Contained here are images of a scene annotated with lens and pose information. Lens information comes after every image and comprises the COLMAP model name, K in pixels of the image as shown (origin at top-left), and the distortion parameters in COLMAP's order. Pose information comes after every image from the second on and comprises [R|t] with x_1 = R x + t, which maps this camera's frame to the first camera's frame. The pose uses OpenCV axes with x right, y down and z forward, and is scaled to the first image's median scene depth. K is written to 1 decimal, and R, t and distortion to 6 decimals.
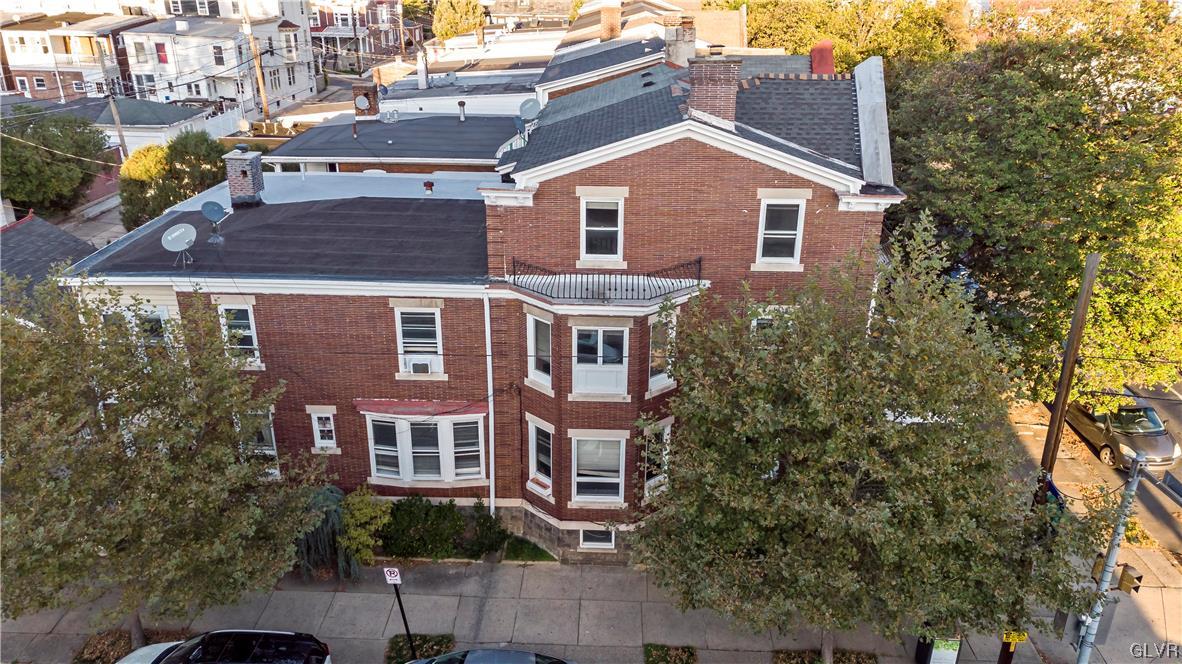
lens RADIAL K [[875.7, 0, 591.0], [0, 875.7, 332.0], [0, 0, 1]] dist [0.035159, -0.001700]
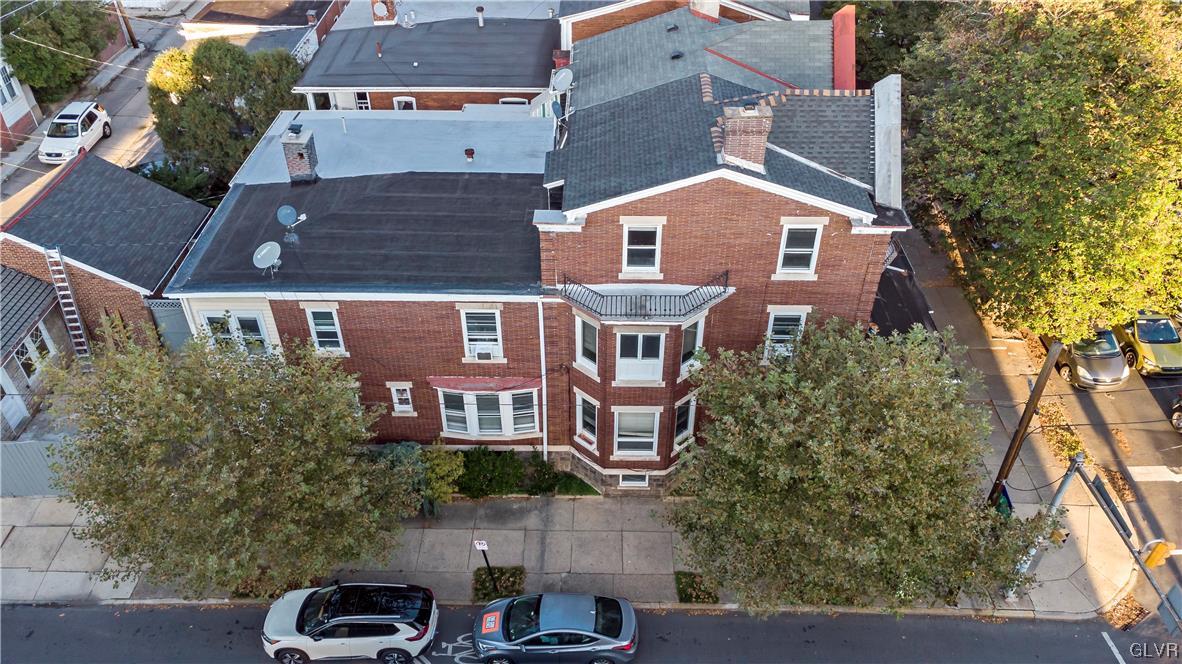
lens RADIAL K [[875.7, 0, 591.0], [0, 875.7, 332.0], [0, 0, 1]] dist [0.035159, -0.001700]
pose [[0.999804, -0.017756, 0.008746, -0.062102], [0.014640, 0.960774, 0.276948, -0.311886], [-0.013320, -0.276765, 0.960845, -0.113622]]
